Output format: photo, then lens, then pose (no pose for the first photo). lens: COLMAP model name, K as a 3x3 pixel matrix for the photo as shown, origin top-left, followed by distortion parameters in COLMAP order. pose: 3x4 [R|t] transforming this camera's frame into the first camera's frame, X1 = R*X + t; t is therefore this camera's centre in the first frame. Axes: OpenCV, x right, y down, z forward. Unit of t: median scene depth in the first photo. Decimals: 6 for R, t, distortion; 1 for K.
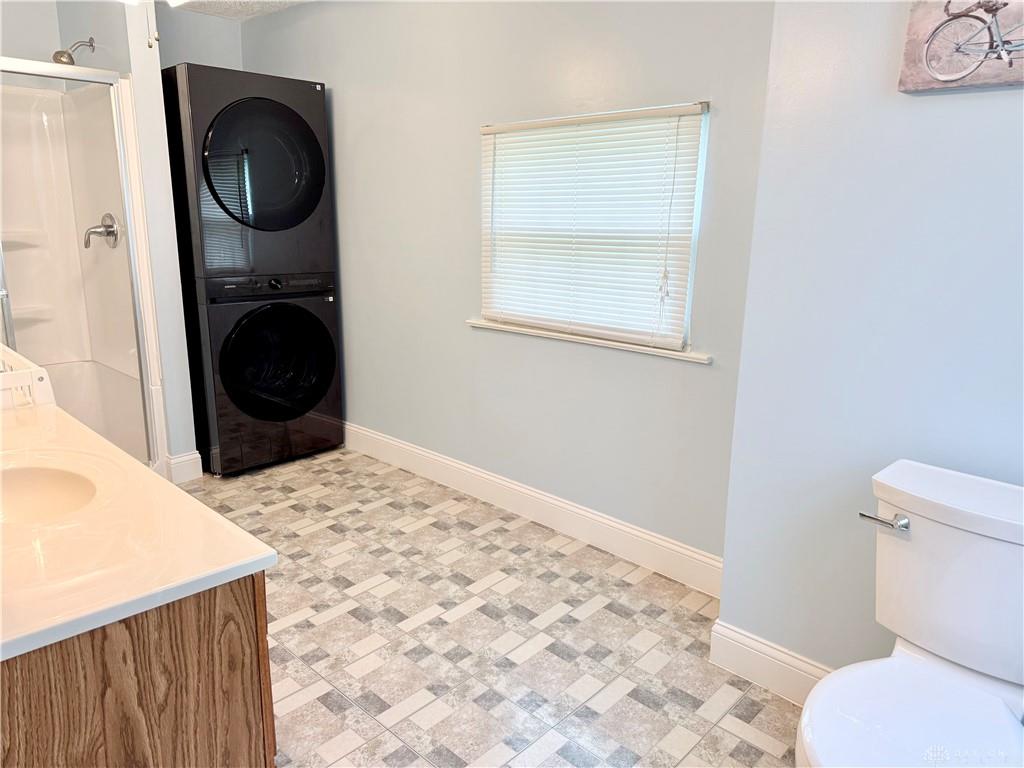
lens RADIAL K [[704.4, 0, 512.0], [0, 704.4, 384.0], [0, 0, 1]] dist [0.094875, -0.109849]
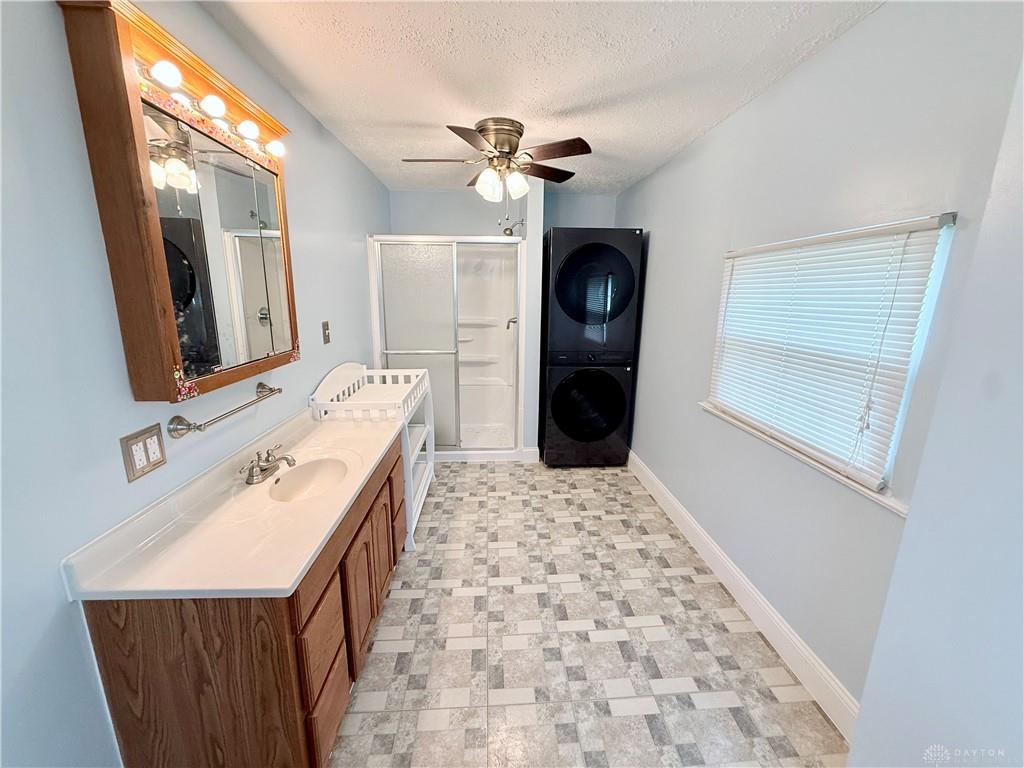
lens RADIAL K [[406.2, 0, 512.0], [0, 406.2, 384.0], [0, 0, 1]] dist [-0.001160, -0.000712]
pose [[0.730166, 0.143172, -0.668101, 0.212802], [-0.159318, 0.986523, 0.037291, -0.119701], [0.664436, 0.079212, 0.743135, 0.290309]]
